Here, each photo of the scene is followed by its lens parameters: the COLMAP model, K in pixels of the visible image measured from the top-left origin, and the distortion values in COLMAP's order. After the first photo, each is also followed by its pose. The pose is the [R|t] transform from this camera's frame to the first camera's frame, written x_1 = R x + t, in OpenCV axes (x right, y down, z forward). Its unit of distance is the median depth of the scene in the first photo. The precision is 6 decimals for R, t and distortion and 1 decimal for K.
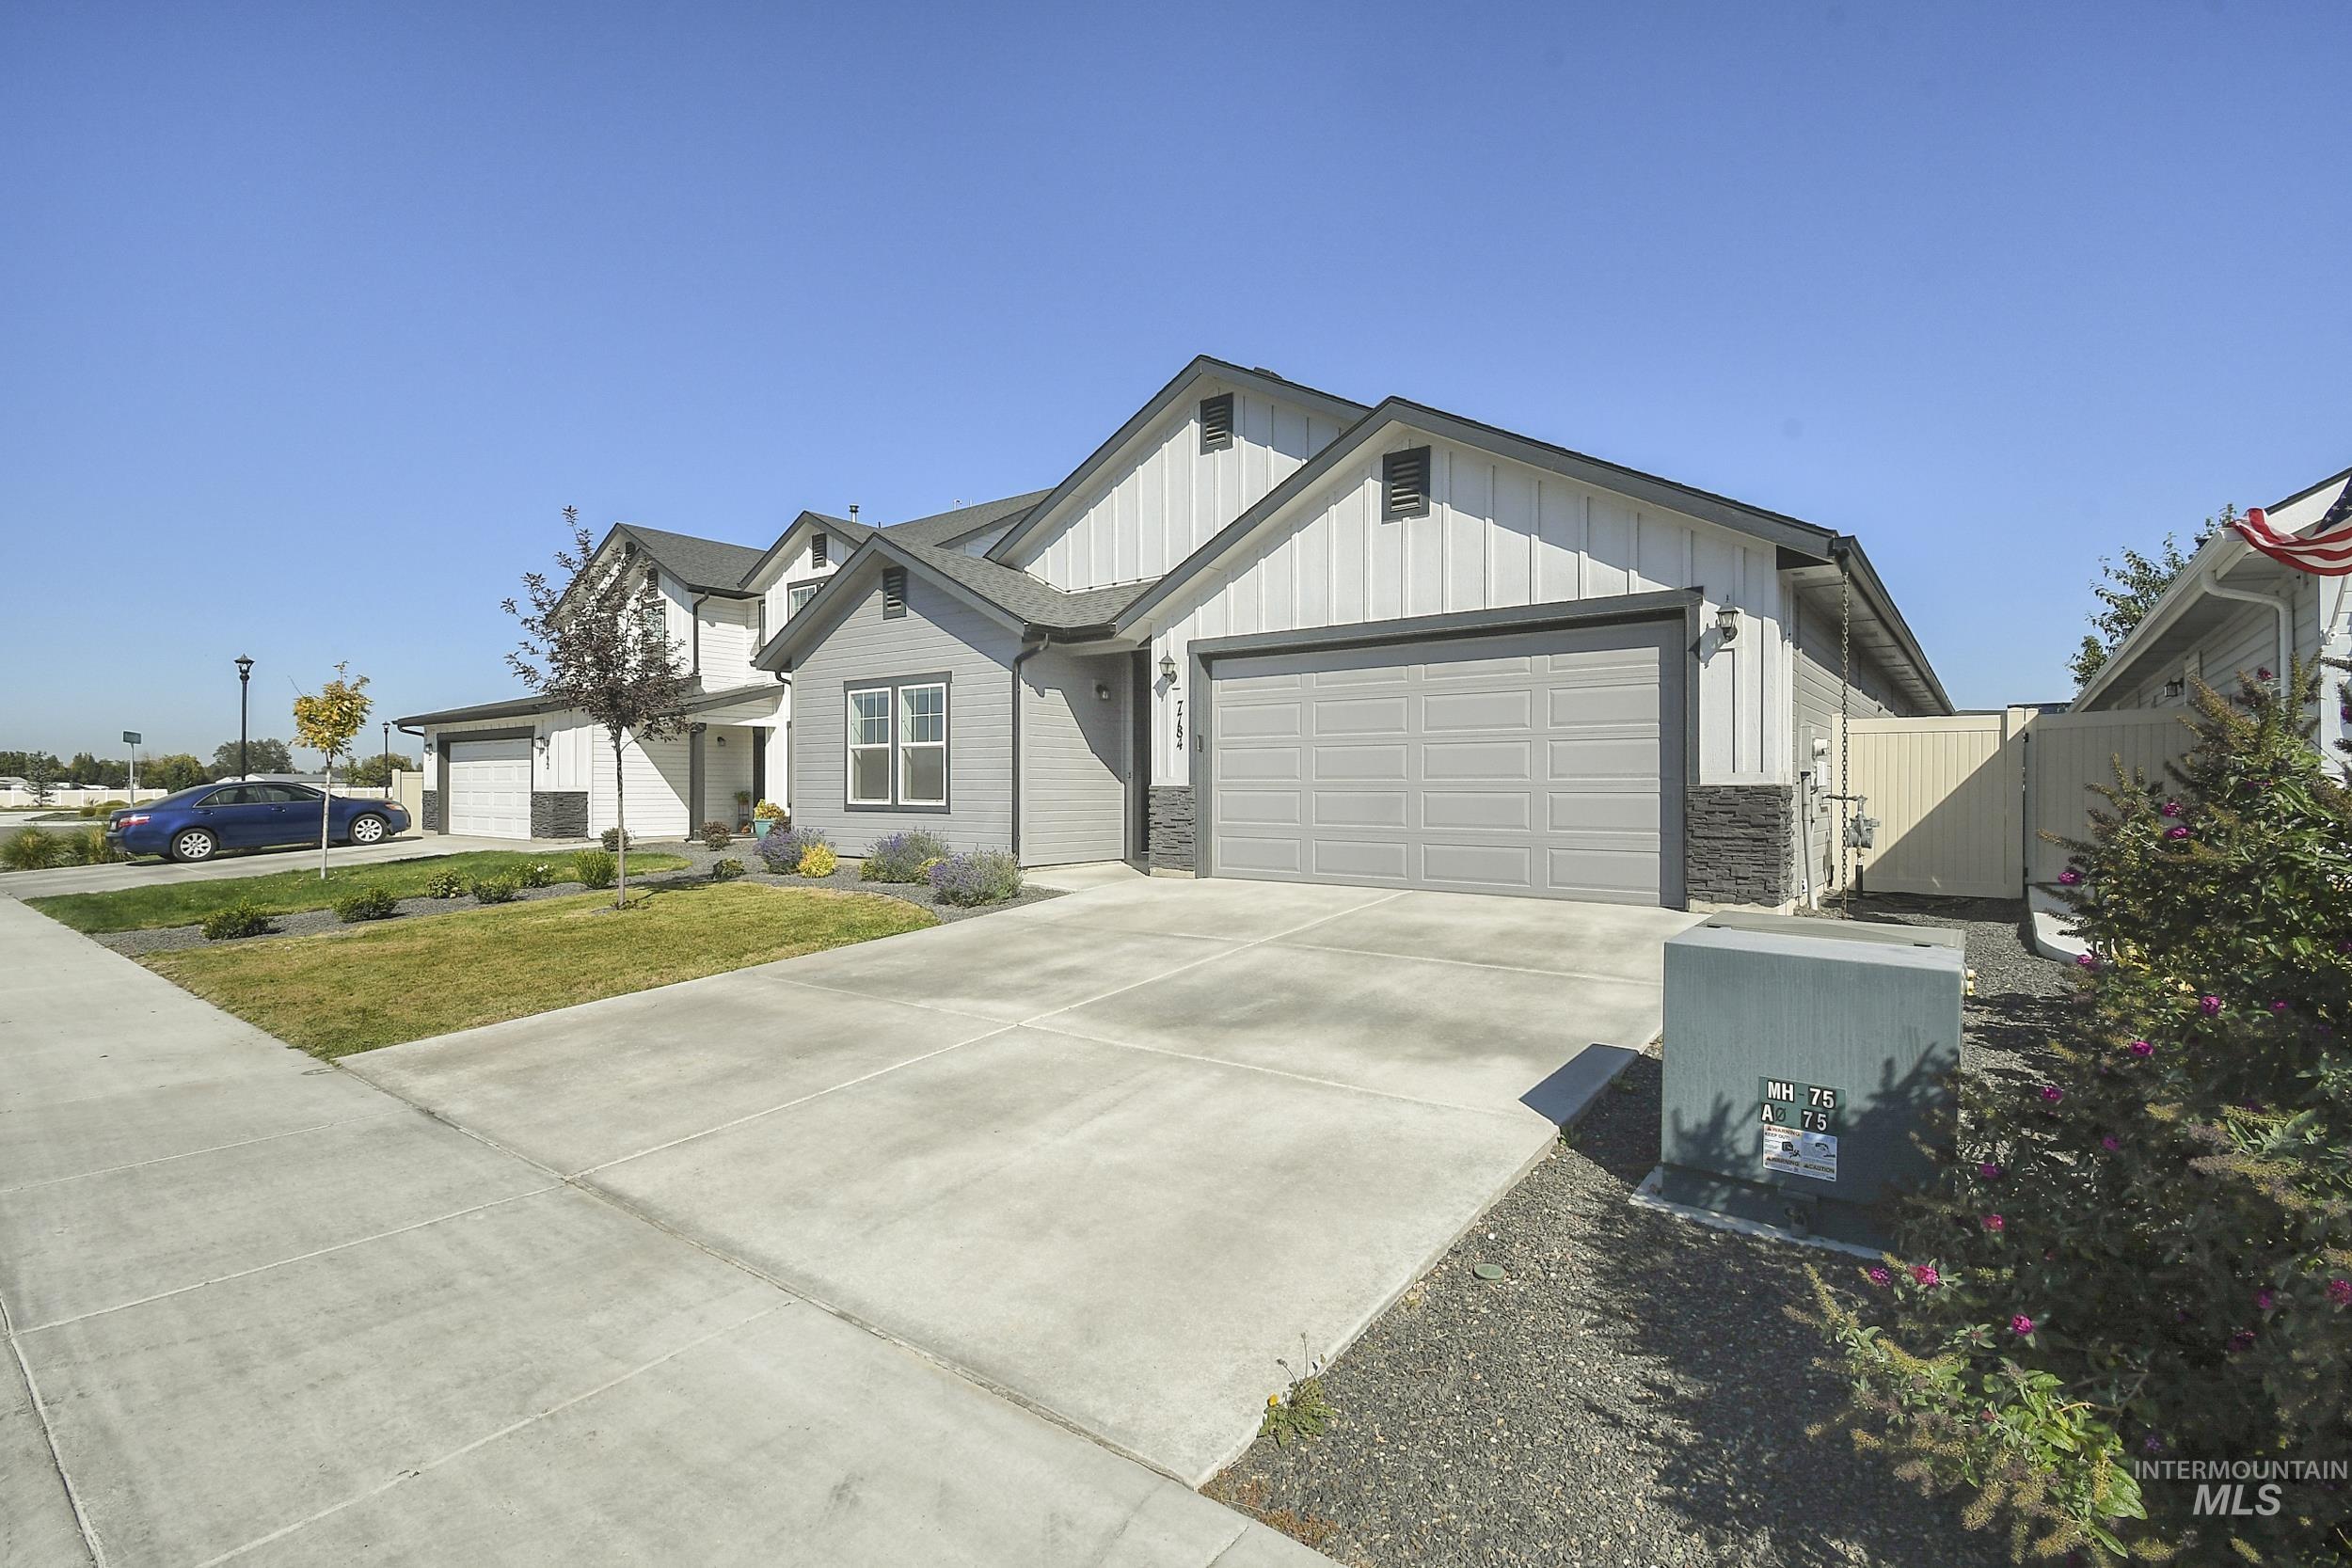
lens RADIAL K [[1067.8, 0, 1179.0], [0, 1067.8, 777.3], [0, 0, 1]] dist [0.004564, -0.000235]
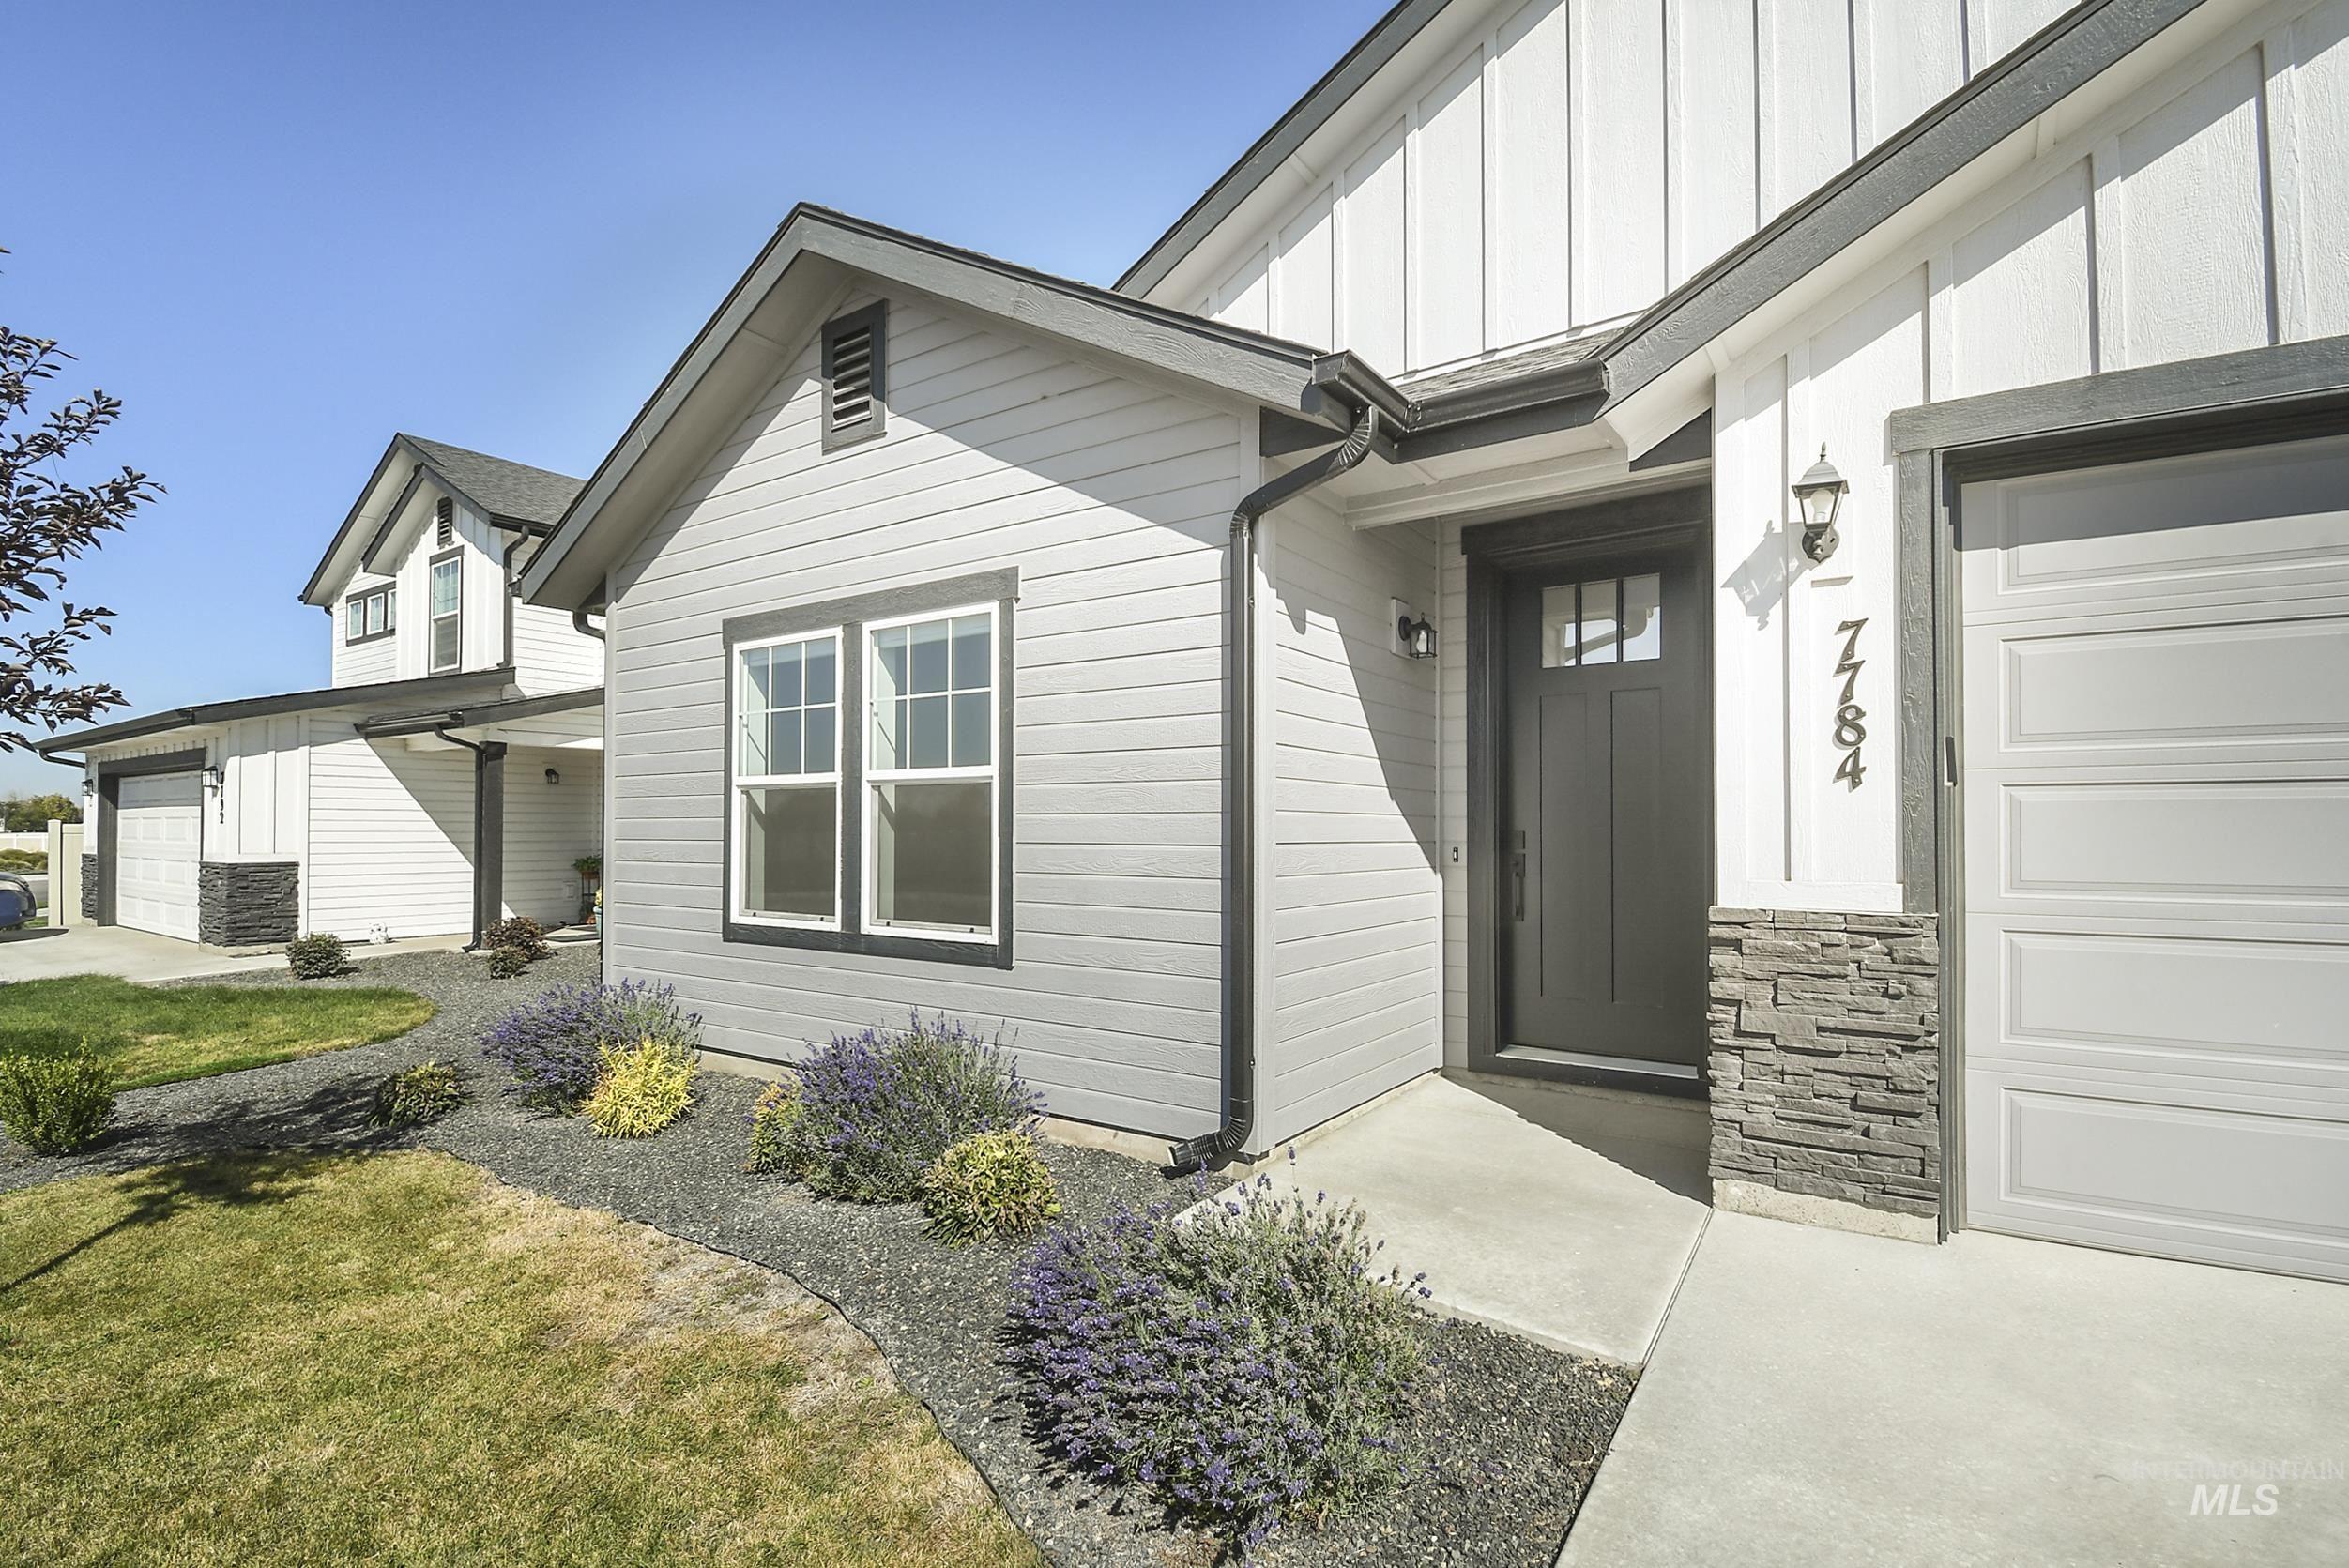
lens RADIAL K [[1066.5, 0, 1168.7], [0, 1066.5, 805.3], [0, 0, 1]] dist [0.004564, -0.000235]
pose [[0.998966, 0.000808, 0.045454, -0.170999], [-0.000229, 0.999919, -0.012736, -0.015132], [-0.045461, 0.012712, 0.998885, 0.616063]]
